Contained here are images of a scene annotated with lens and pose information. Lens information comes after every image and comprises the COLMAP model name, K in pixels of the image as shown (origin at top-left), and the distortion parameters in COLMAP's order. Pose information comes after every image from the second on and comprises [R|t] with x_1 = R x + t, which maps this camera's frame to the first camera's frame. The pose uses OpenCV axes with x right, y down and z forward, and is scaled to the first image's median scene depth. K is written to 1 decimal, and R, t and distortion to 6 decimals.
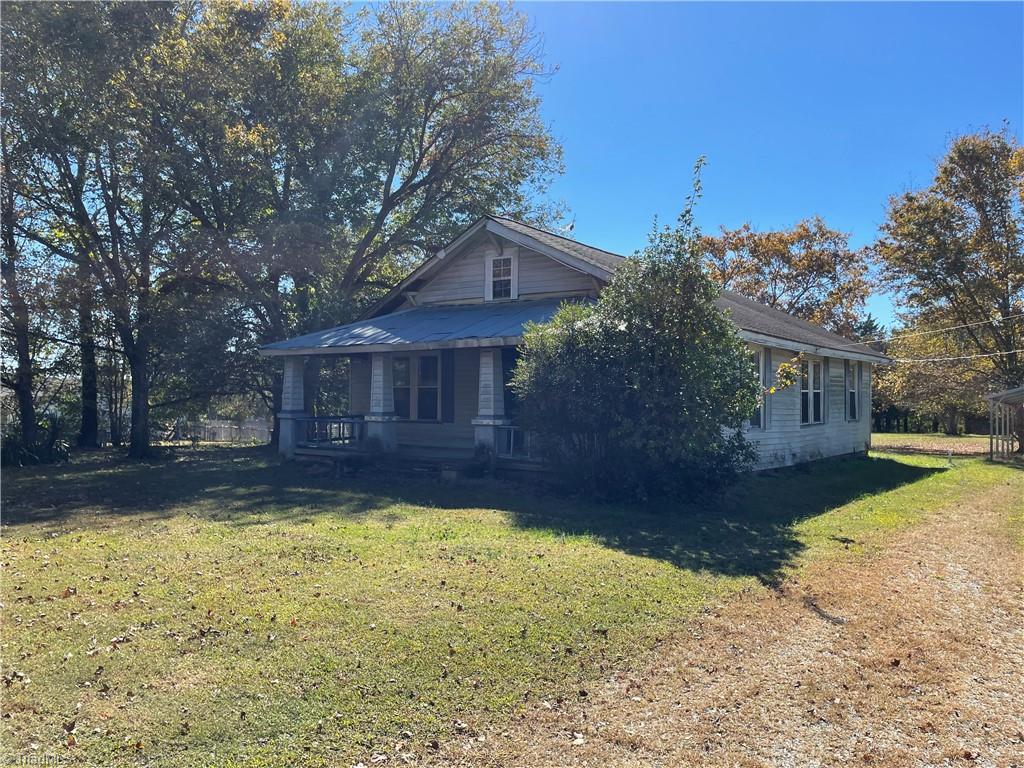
lens RADIAL K [[777.8, 0, 507.8], [0, 777.8, 389.2], [0, 0, 1]] dist [0.088081, -0.124891]
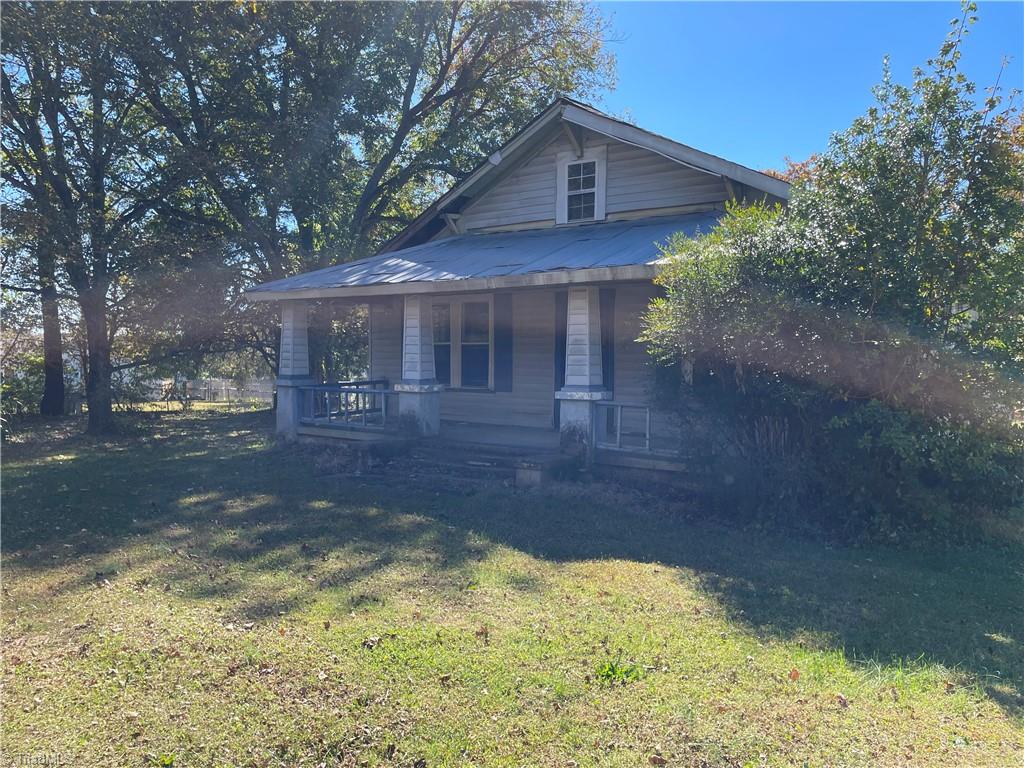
lens RADIAL K [[777.8, 0, 507.8], [0, 777.8, 389.2], [0, 0, 1]] dist [0.088081, -0.124891]
pose [[0.999968, 0.000425, -0.007936, -0.070276], [0.000016, 0.998461, 0.055456, -0.000615], [0.007947, -0.055454, 0.998430, 0.274462]]
